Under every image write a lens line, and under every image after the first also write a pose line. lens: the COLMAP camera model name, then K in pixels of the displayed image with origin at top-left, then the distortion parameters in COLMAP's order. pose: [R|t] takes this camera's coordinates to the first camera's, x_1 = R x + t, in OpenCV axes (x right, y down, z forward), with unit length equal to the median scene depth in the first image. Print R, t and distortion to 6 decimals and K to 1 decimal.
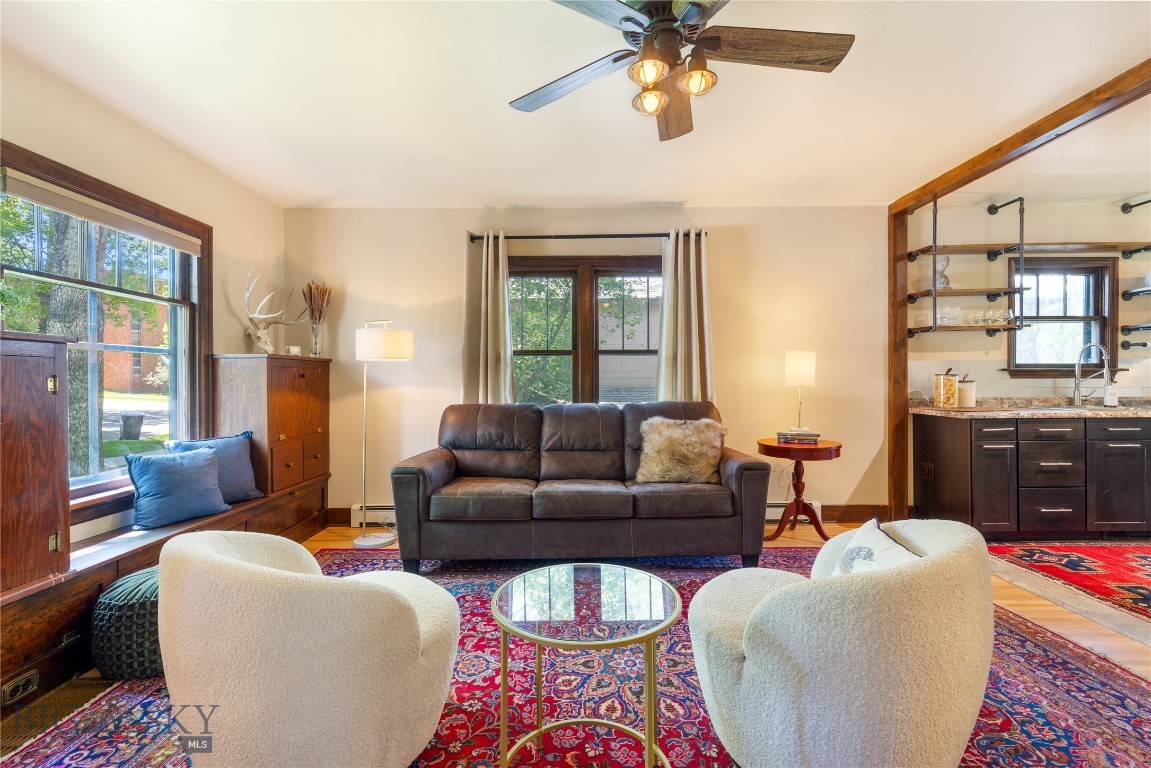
lens RADIAL K [[519.5, 0, 573.1], [0, 519.5, 381.3], [0, 0, 1]] dist [0.010247, -0.001037]
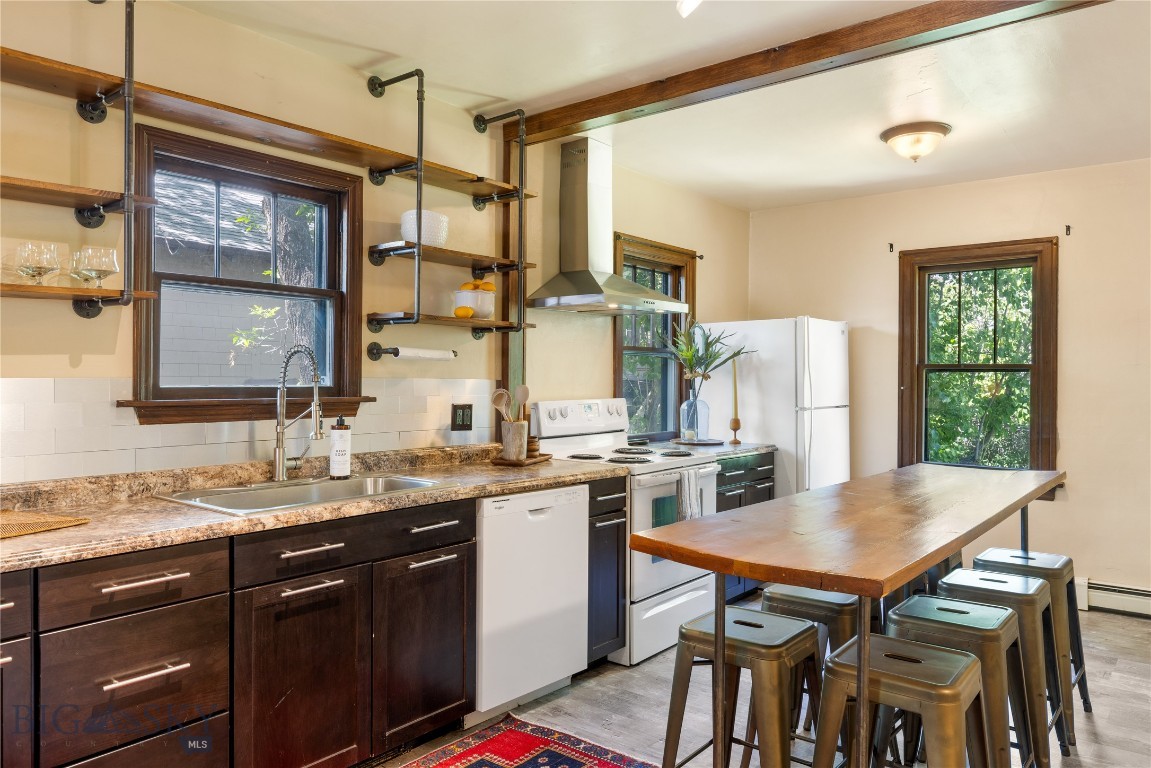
lens RADIAL K [[793.4, 0, 578.9], [0, 793.4, 374.7], [0, 0, 1]] dist [-0.004993, 0.005819]
pose [[0.628472, 0.008655, 0.777784, 0.577619], [-0.004478, 0.999962, -0.007509, -0.041195], [-0.777820, 0.001236, 0.628486, 0.357762]]
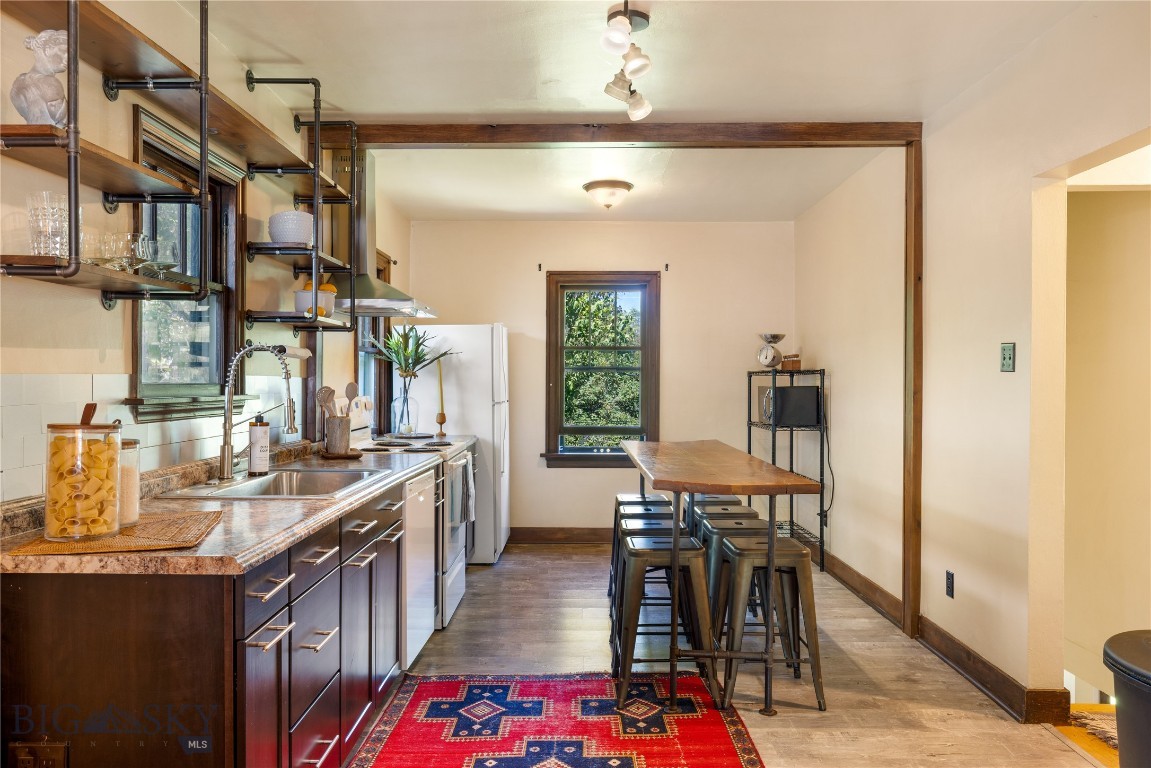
lens RADIAL K [[880.4, 0, 573.6], [0, 880.4, 387.4], [0, 0, 1]] dist [-0.003339, -0.002368]
pose [[0.012447, -0.004398, 0.999913, 0.203190], [0.000121, 0.999990, 0.004397, -0.034877], [-0.999923, 0.000066, 0.012448, 0.678320]]
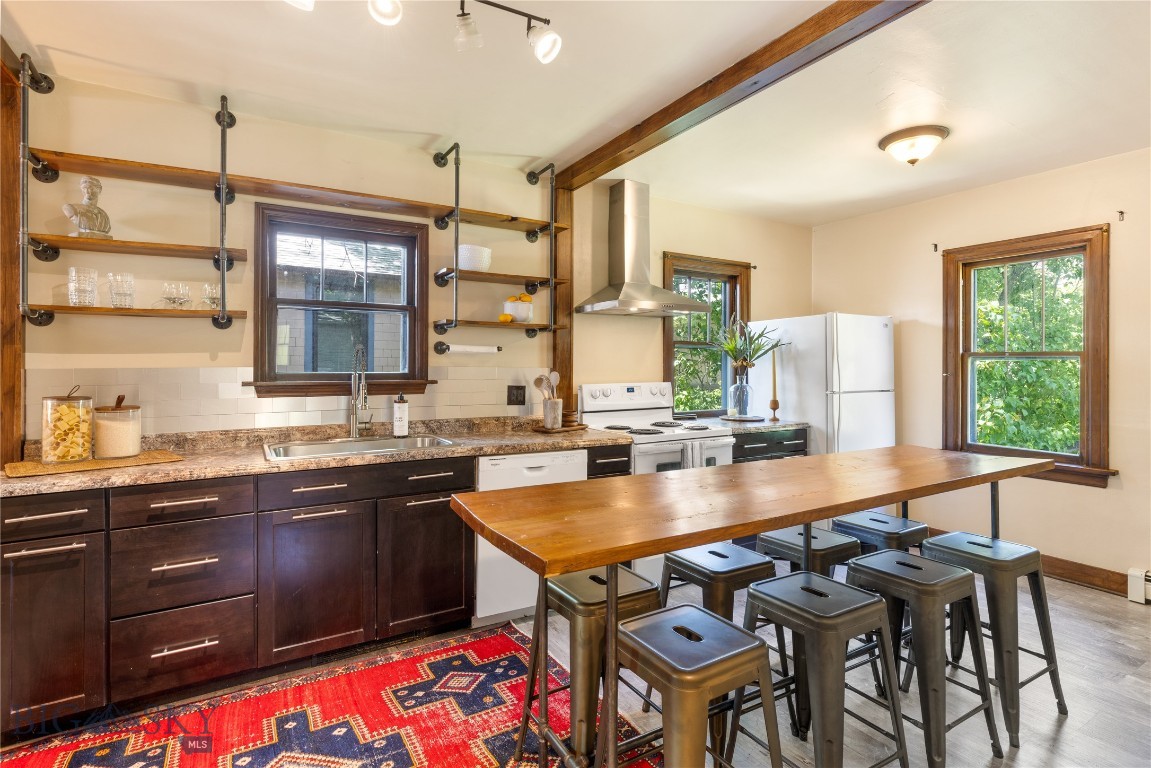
lens RADIAL K [[558.3, 0, 576.8], [0, 558.3, 362.3], [0, 0, 1]] dist [0.002289, -0.001809]
pose [[0.860448, 0.007358, 0.509485, 0.827432], [-0.002755, 0.999948, -0.009788, -0.042122], [-0.509531, 0.007019, 0.860424, 0.242425]]
